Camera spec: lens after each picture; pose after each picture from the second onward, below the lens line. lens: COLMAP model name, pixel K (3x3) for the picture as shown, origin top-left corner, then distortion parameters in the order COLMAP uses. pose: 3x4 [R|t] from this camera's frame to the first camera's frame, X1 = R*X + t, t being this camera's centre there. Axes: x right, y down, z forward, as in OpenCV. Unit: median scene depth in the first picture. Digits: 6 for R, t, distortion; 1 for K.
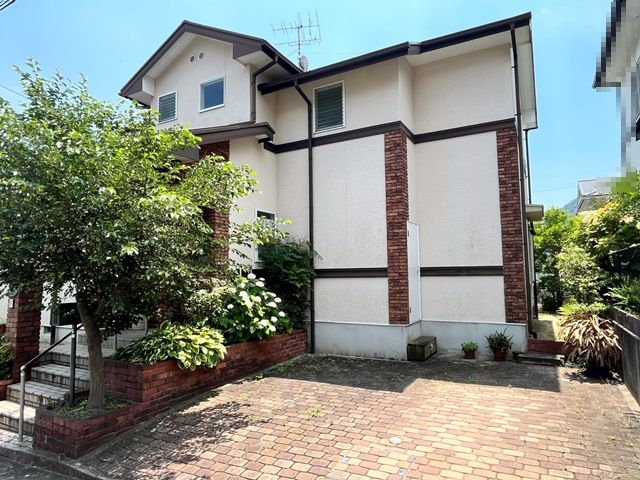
lens RADIAL K [[410.7, 0, 320.0], [0, 410.7, 240.0], [0, 0, 1]] dist [-0.002820, 0.000060]
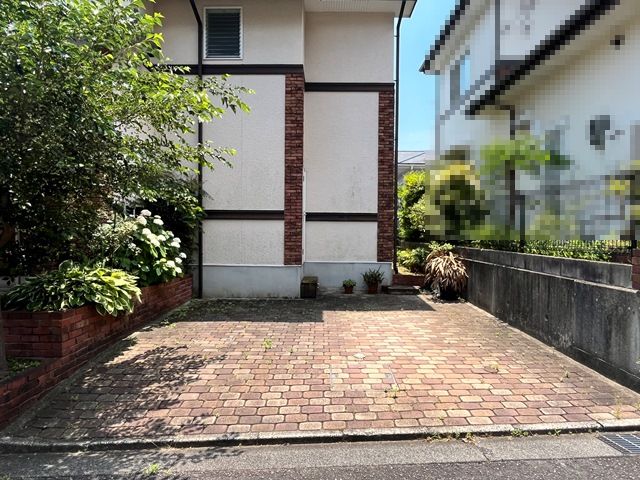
lens RADIAL K [[410.7, 0, 320.0], [0, 410.7, 240.0], [0, 0, 1]] dist [-0.002820, 0.000060]
pose [[0.883203, 0.009284, 0.468899, -0.248528], [-0.058605, 0.994152, 0.090704, 0.044803], [-0.465315, -0.107590, 0.878582, 0.057087]]
